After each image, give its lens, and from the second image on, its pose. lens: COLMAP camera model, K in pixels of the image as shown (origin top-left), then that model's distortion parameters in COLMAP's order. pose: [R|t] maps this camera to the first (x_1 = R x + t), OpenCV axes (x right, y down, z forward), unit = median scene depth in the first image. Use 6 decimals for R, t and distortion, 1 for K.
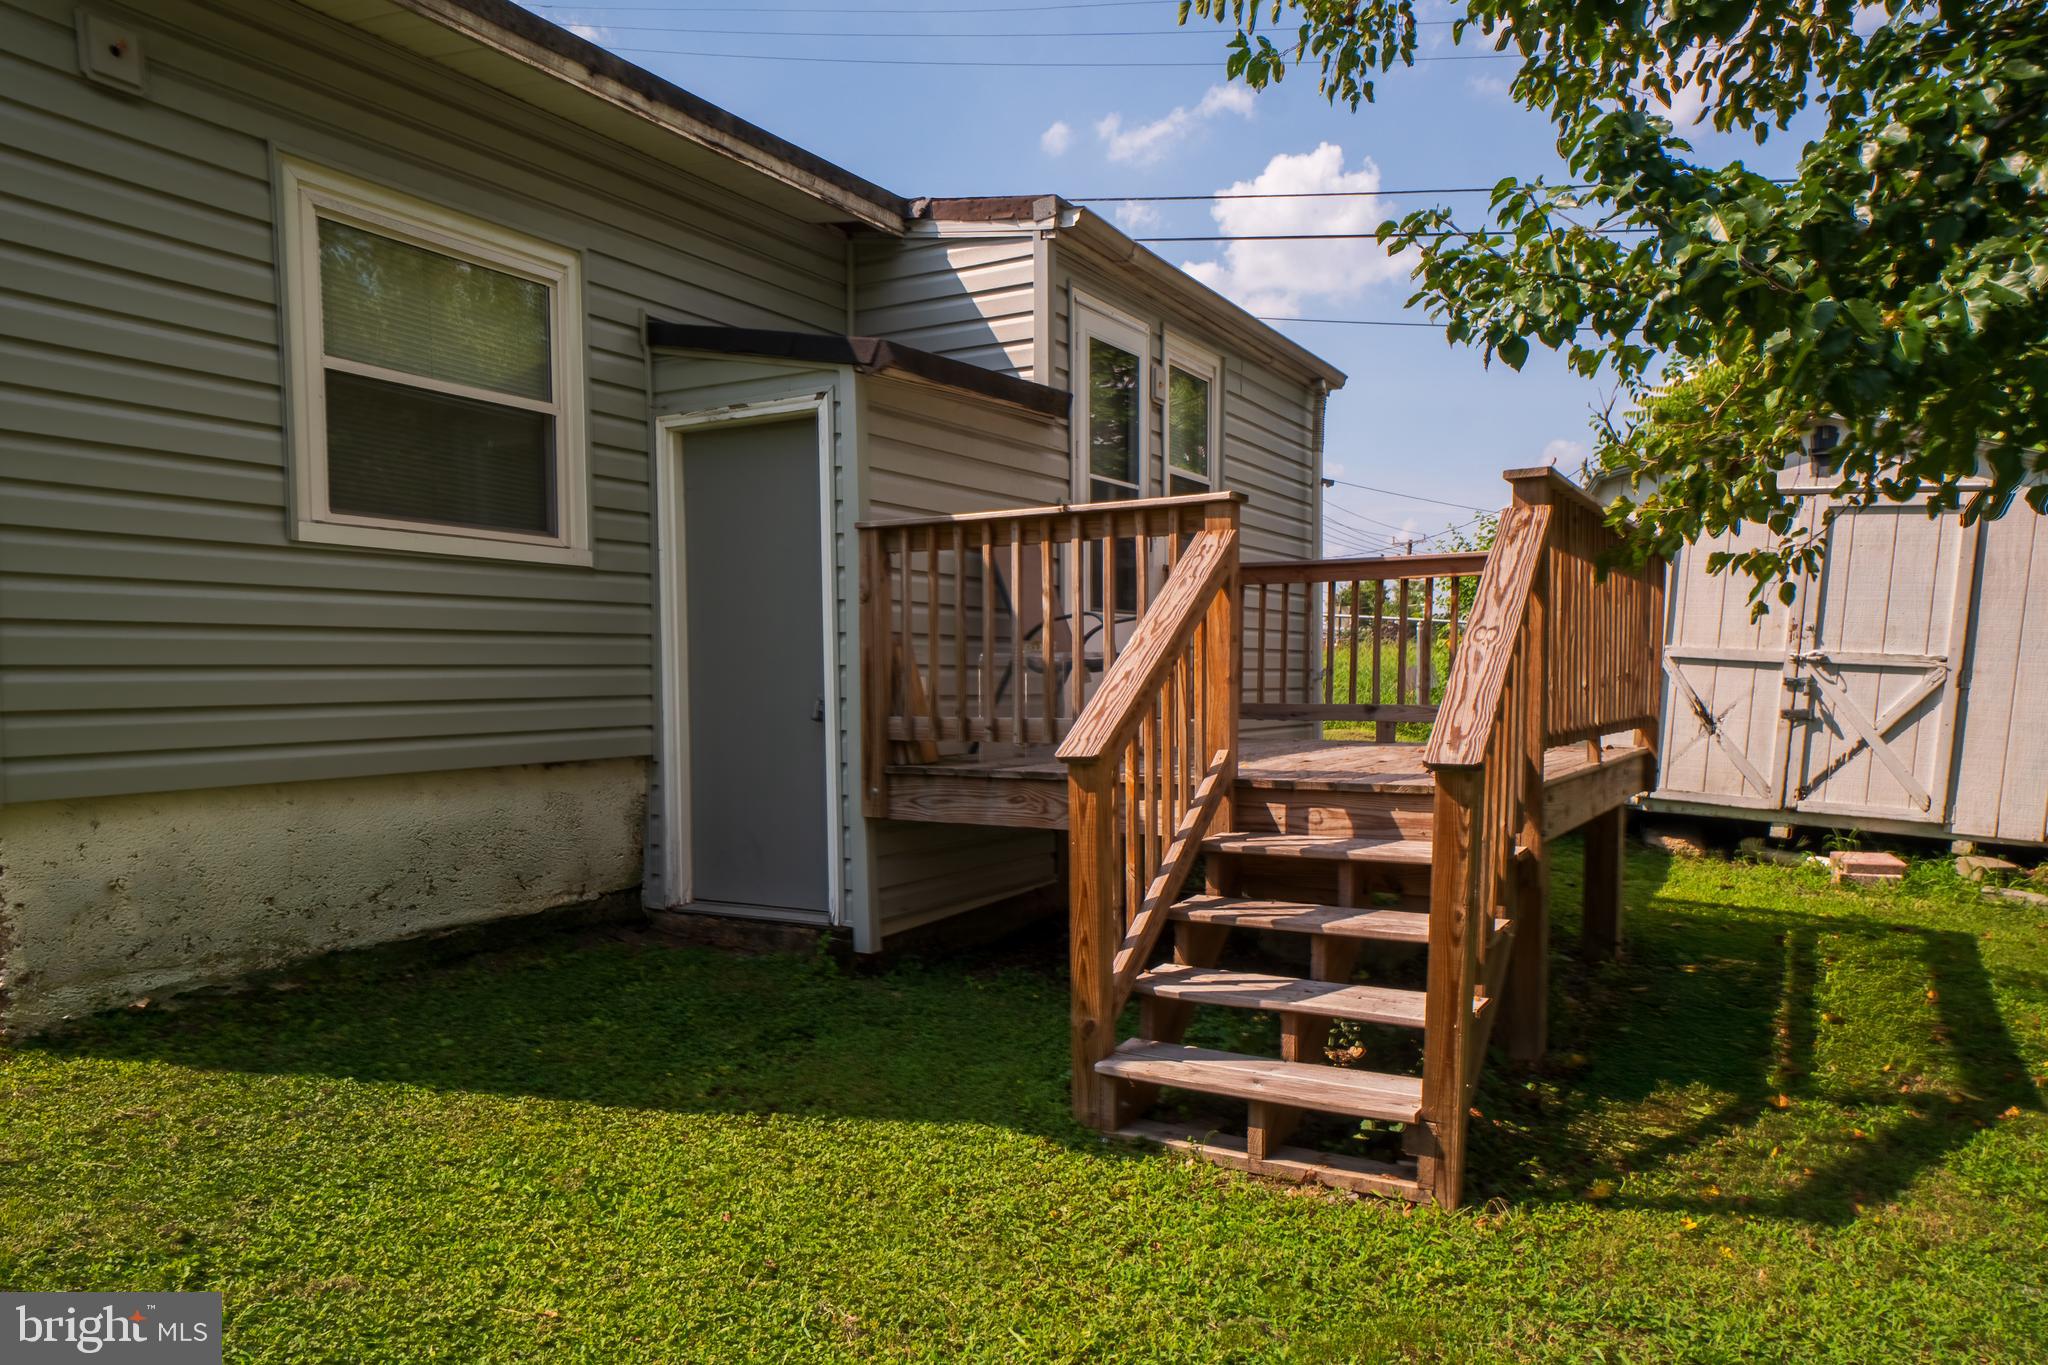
lens RADIAL K [[1399.3, 0, 1024.0], [0, 1399.3, 682.5], [0, 0, 1]] dist [-0.002053, 0.001865]
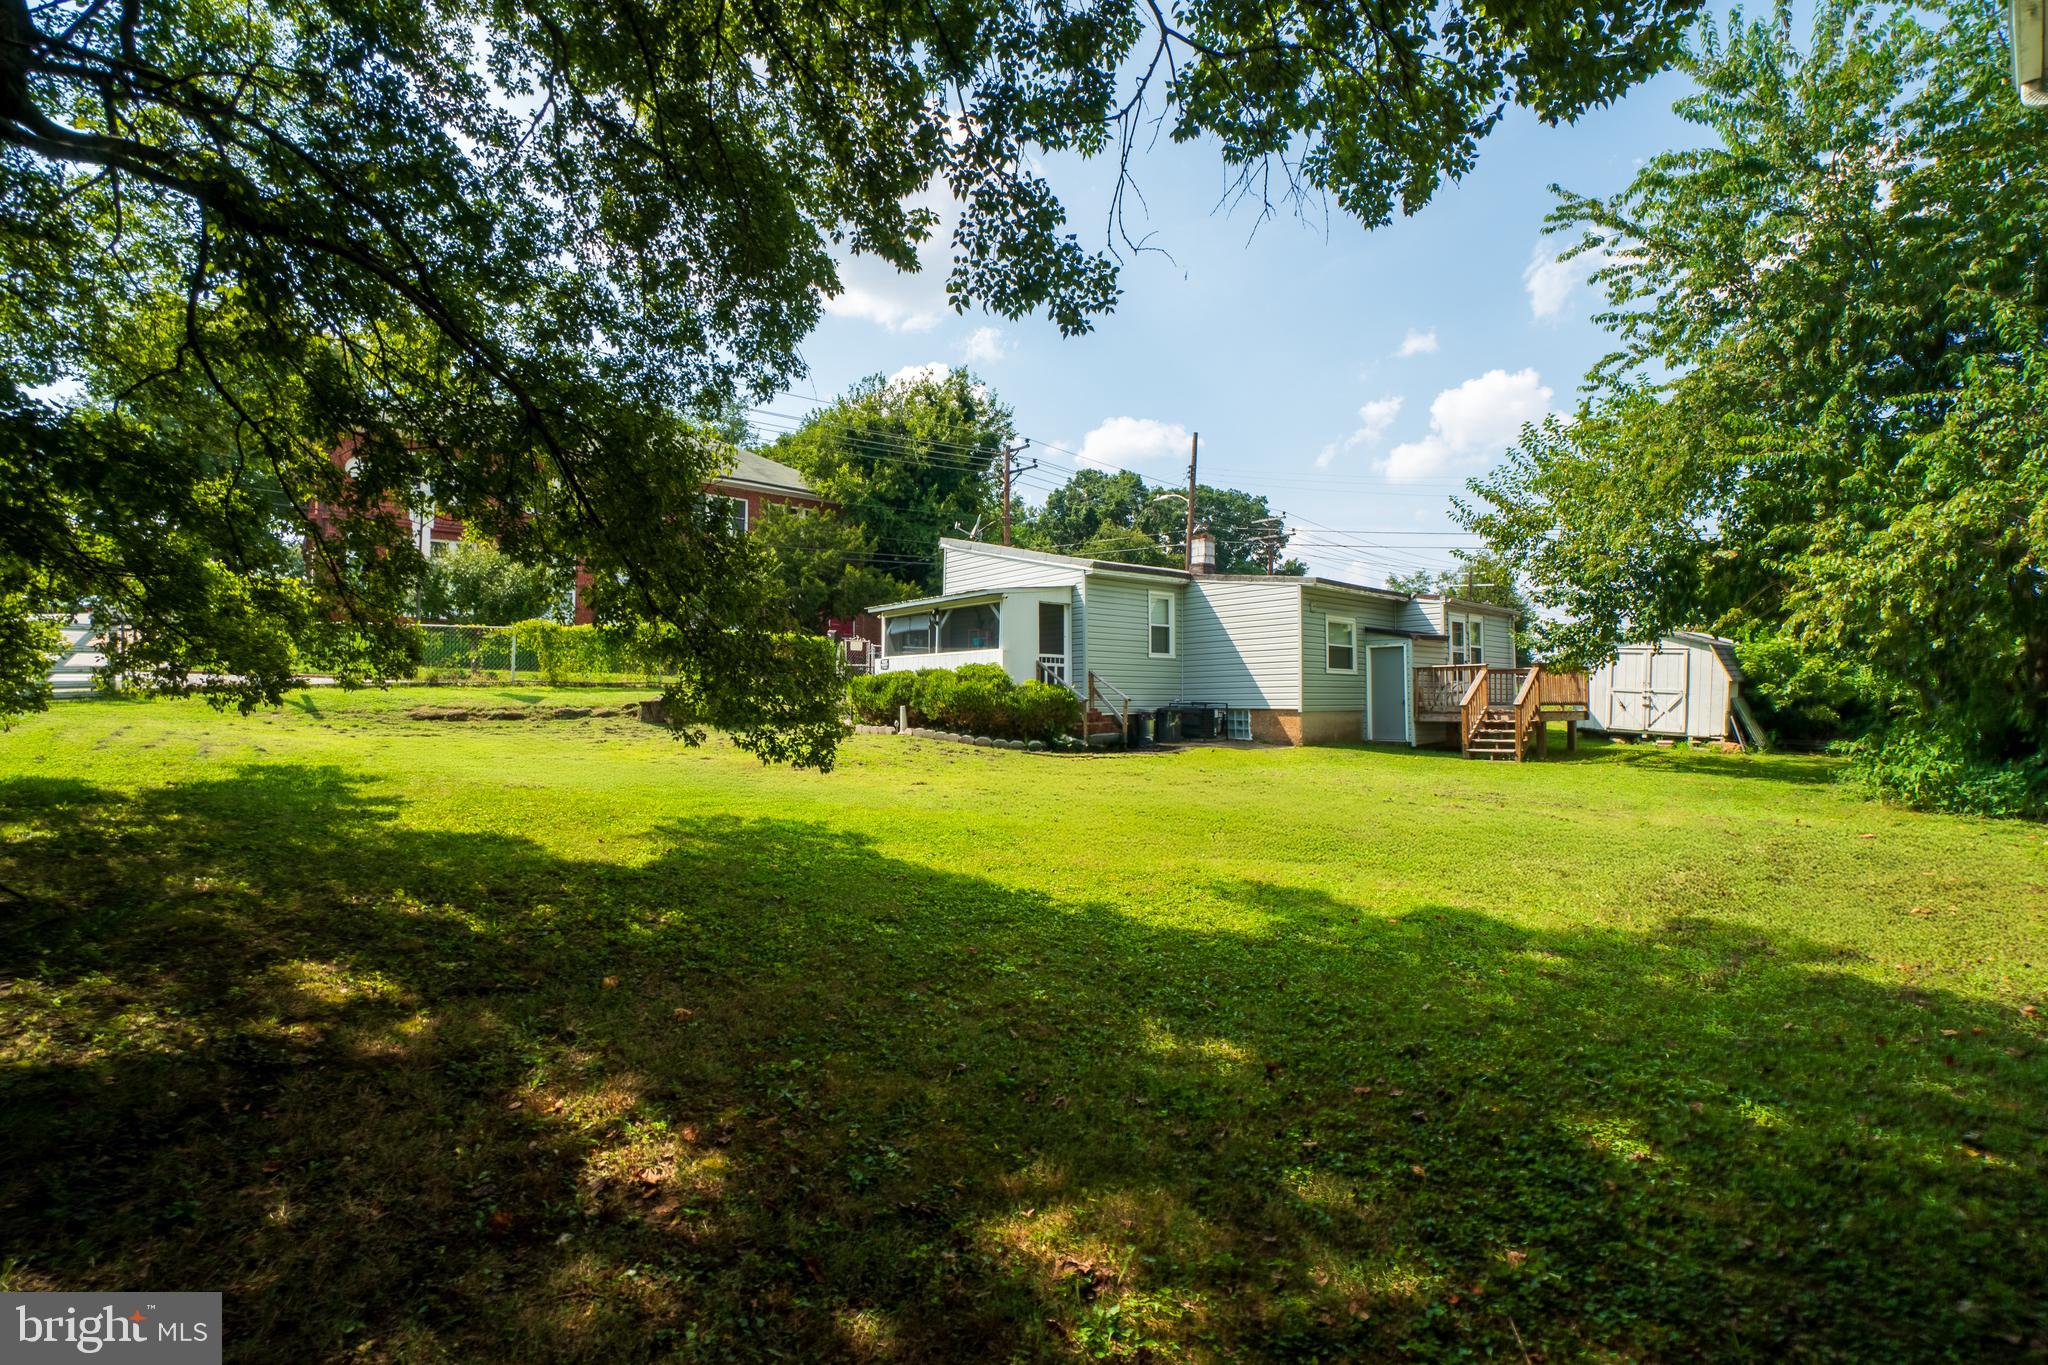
lens RADIAL K [[984.7, 0, 967.8], [0, 984.7, 664.3], [0, 0, 1]] dist [-0.057006, 0.000032]
pose [[0.938016, -0.011157, -0.346412, -0.432490], [-0.005280, 0.998906, -0.046470, 0.062533], [0.346551, 0.045419, 0.936931, -3.174268]]
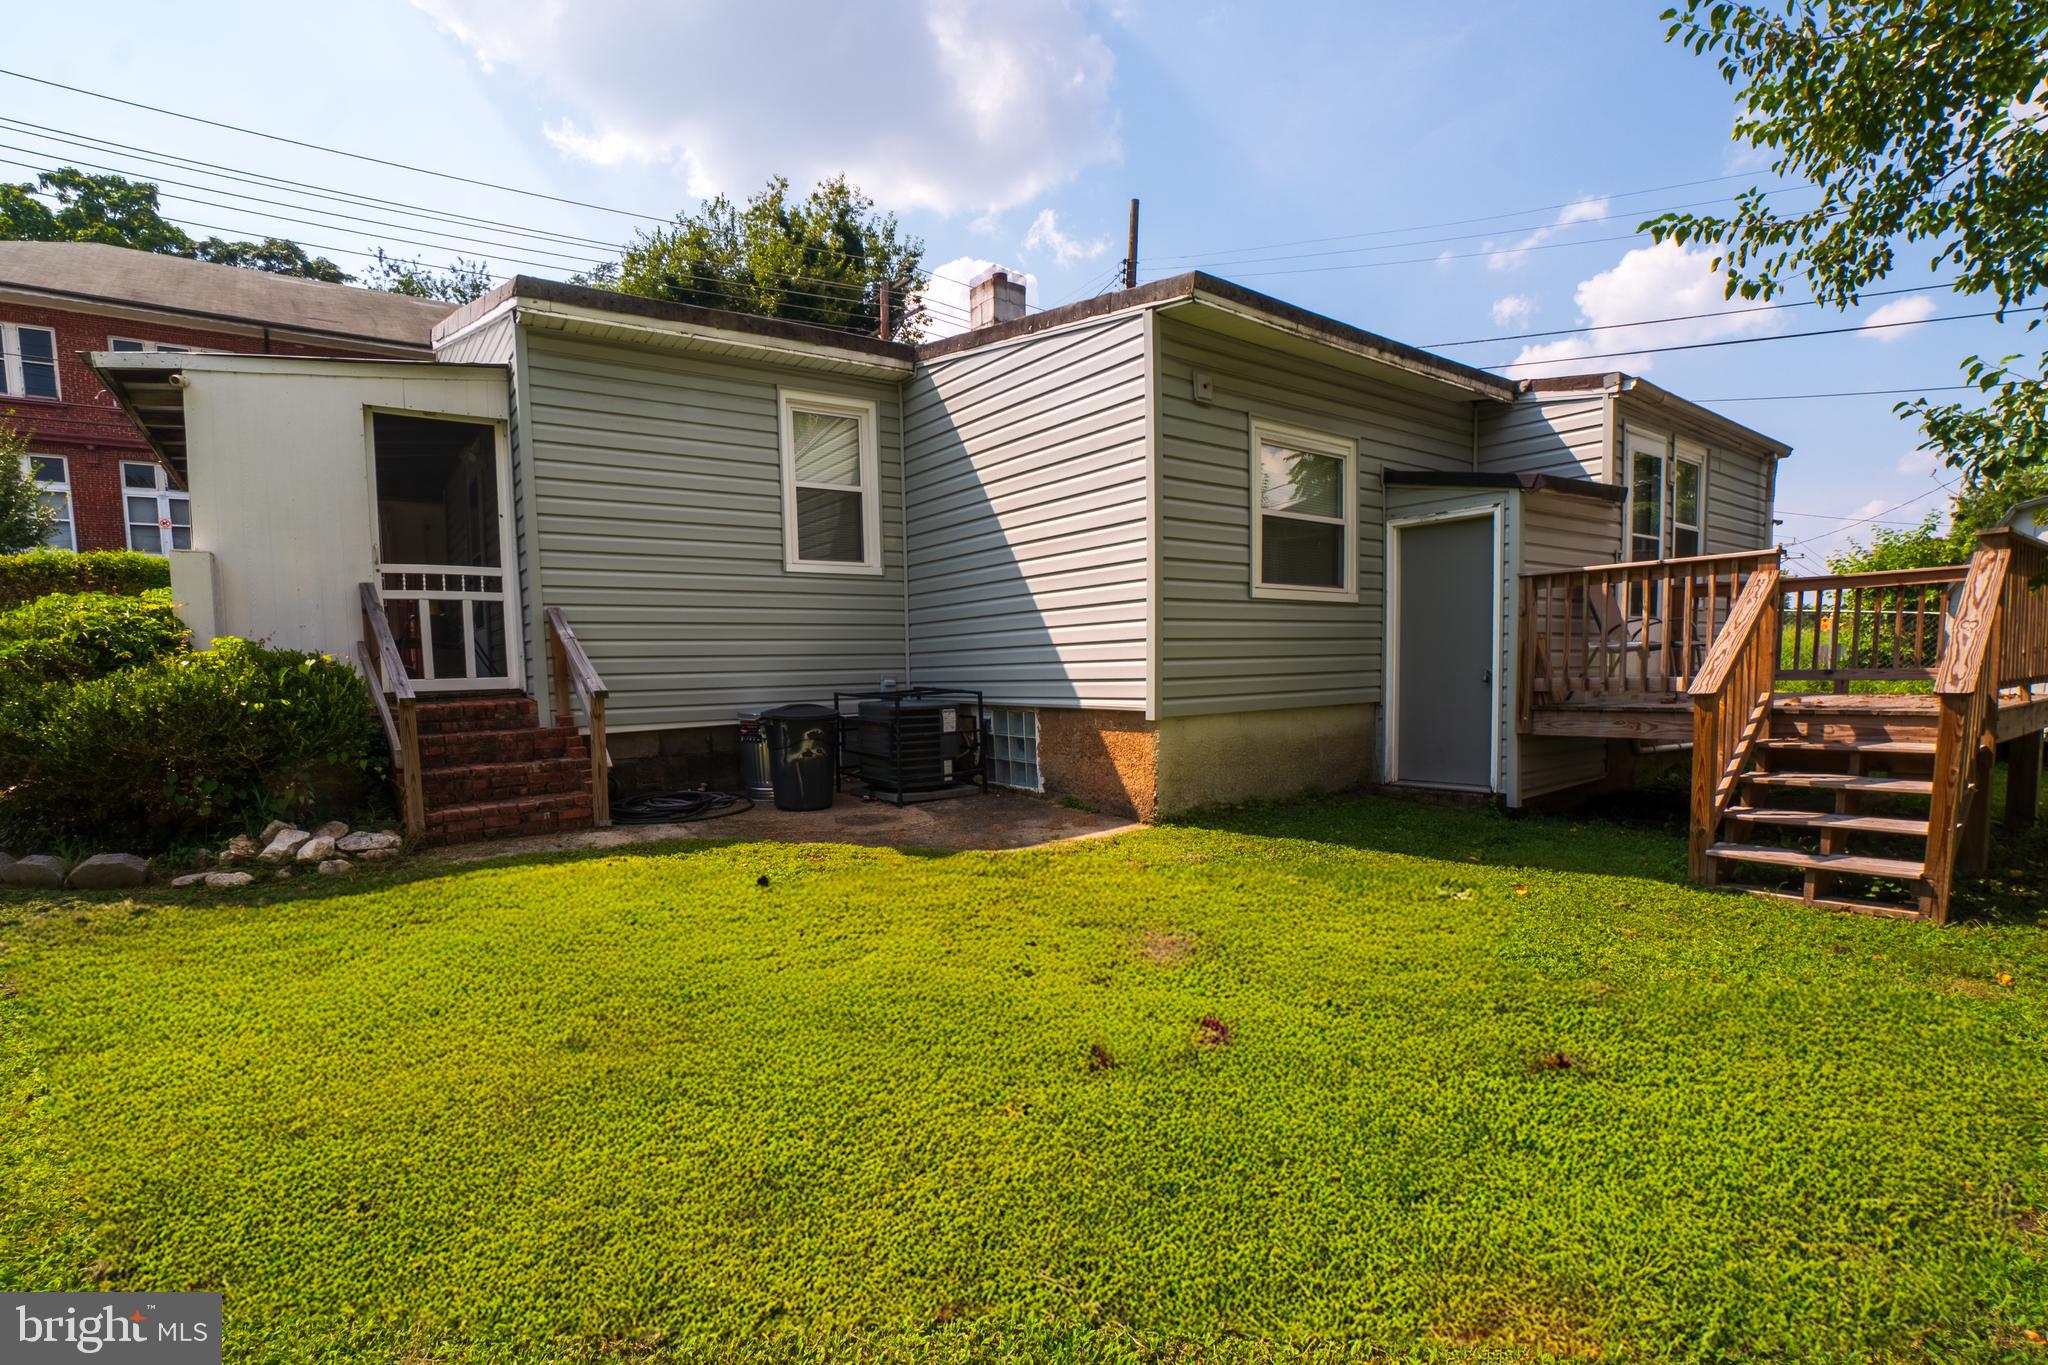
lens RADIAL K [[966.5, 0, 1026.2], [0, 966.5, 722.3], [0, 0, 1]] dist [-0.051646, 0.017354]
pose [[0.921818, 0.003167, -0.387611, -0.227437], [0.018177, 0.998513, 0.051388, 0.005422], [0.387197, -0.054416, 0.920390, -0.416681]]
